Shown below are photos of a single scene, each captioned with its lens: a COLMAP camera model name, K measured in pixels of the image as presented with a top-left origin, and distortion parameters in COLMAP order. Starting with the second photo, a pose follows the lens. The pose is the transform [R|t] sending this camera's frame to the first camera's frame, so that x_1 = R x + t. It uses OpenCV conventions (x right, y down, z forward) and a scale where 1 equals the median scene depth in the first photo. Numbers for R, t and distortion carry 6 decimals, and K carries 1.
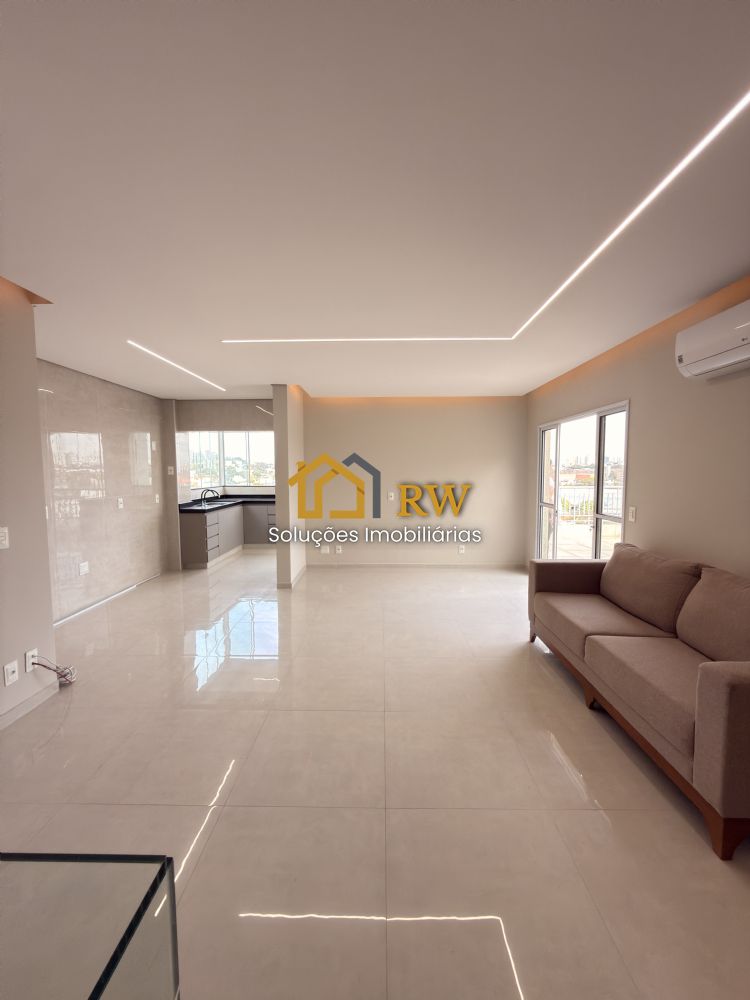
lens RADIAL K [[400.4, 0, 377.7], [0, 400.4, 502.9], [0, 0, 1]] dist [0.003529, -0.000118]
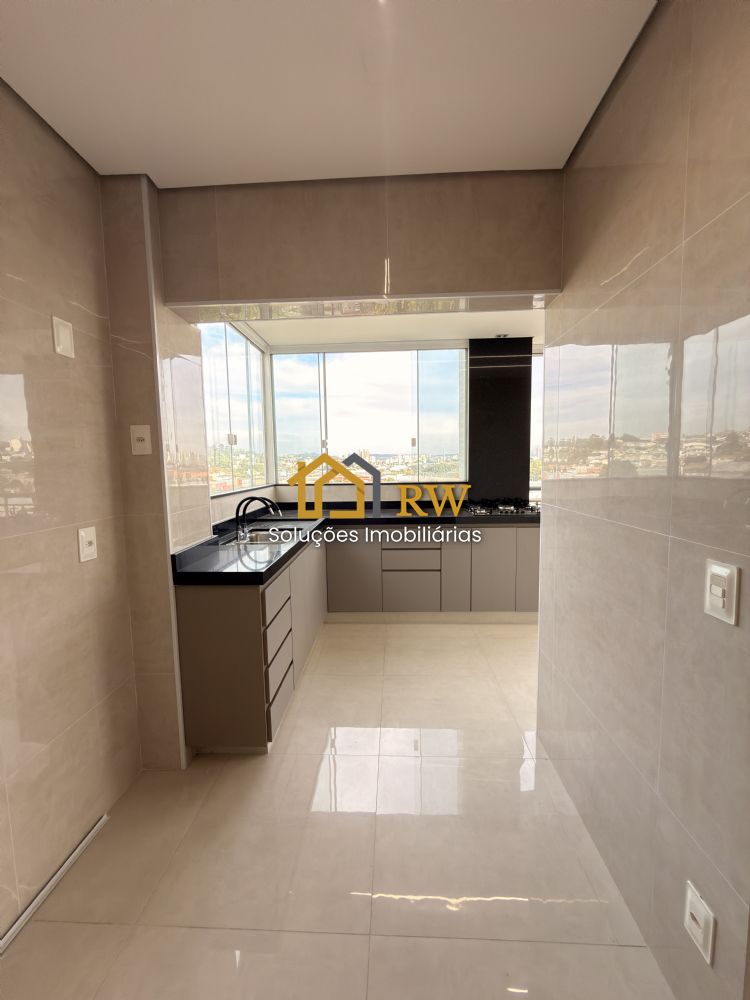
lens RADIAL K [[400.4, 0, 377.9], [0, 400.4, 500.4], [0, 0, 1]] dist [0.003529, -0.000118]
pose [[0.999504, -0.009863, -0.029919, -0.257676], [0.010260, 0.999861, 0.013175, -0.029780], [0.029785, -0.013475, 0.999465, 0.540679]]
